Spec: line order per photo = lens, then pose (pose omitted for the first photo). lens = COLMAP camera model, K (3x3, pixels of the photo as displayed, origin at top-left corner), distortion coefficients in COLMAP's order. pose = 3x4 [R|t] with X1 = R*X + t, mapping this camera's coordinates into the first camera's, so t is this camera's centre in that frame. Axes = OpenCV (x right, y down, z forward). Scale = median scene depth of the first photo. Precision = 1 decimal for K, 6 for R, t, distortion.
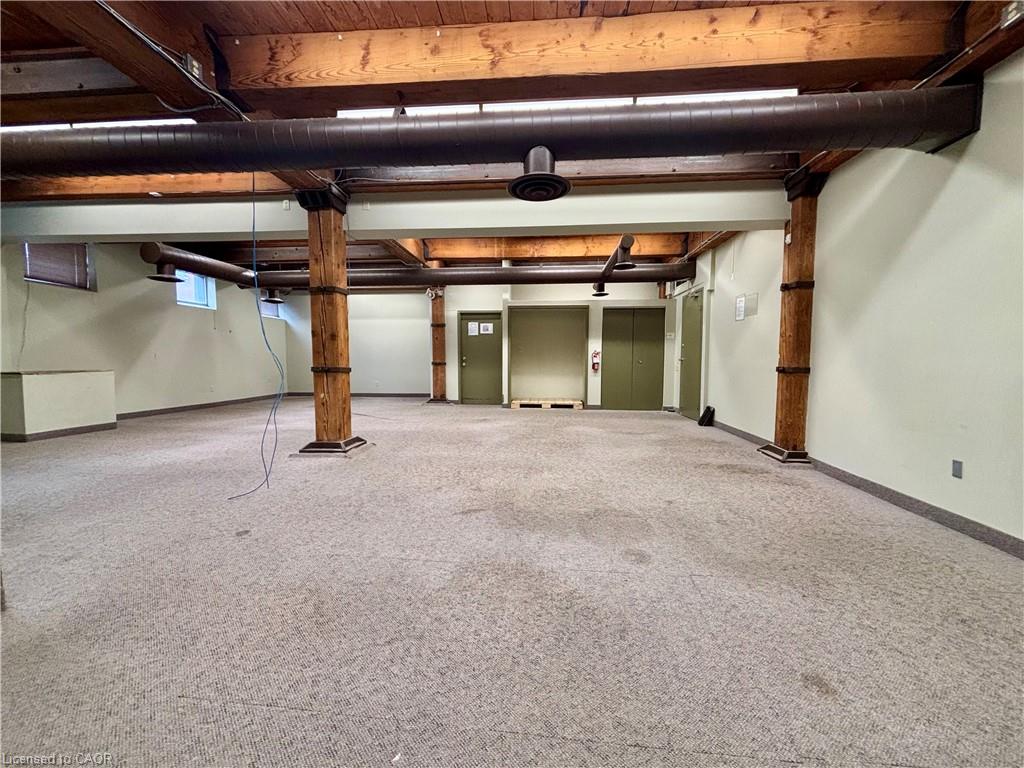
lens RADIAL K [[409.0, 0, 512.0], [0, 409.0, 384.0], [0, 0, 1]] dist [-0.001019, -0.000206]
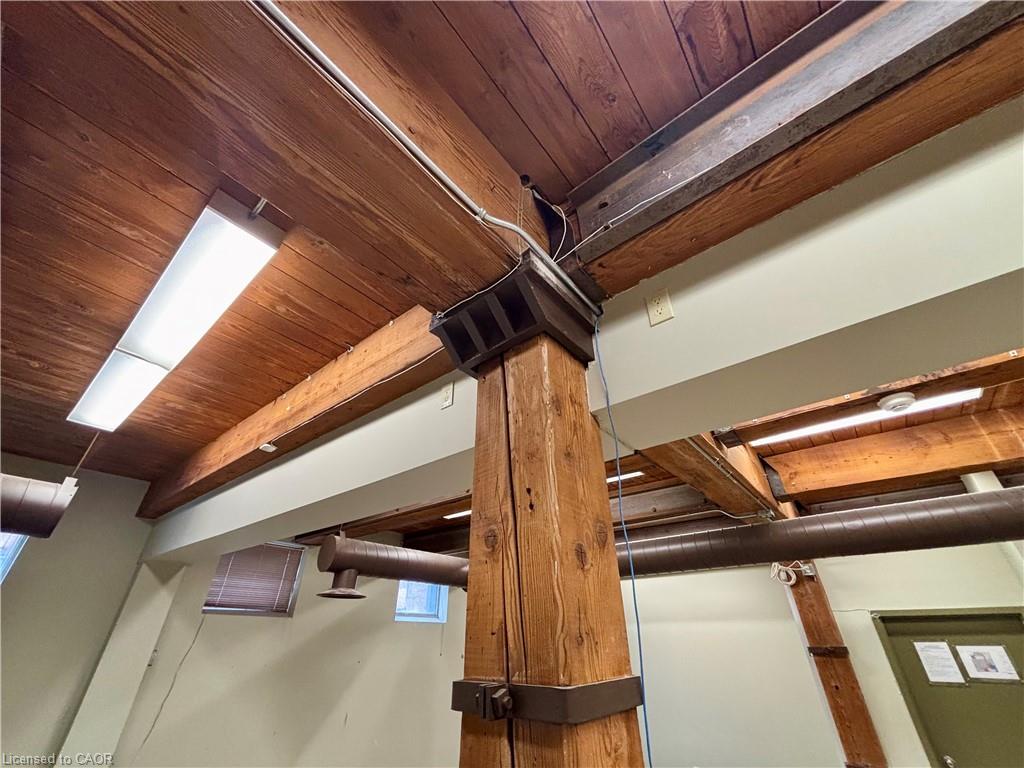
lens RADIAL K [[409.0, 0, 512.0], [0, 409.0, 384.0], [0, 0, 1]] dist [-0.001019, -0.000206]
pose [[0.817429, -0.304346, -0.489064, -0.194055], [-0.036377, 0.820057, -0.571125, -0.144180], [0.574880, 0.484645, 0.659267, 0.479941]]
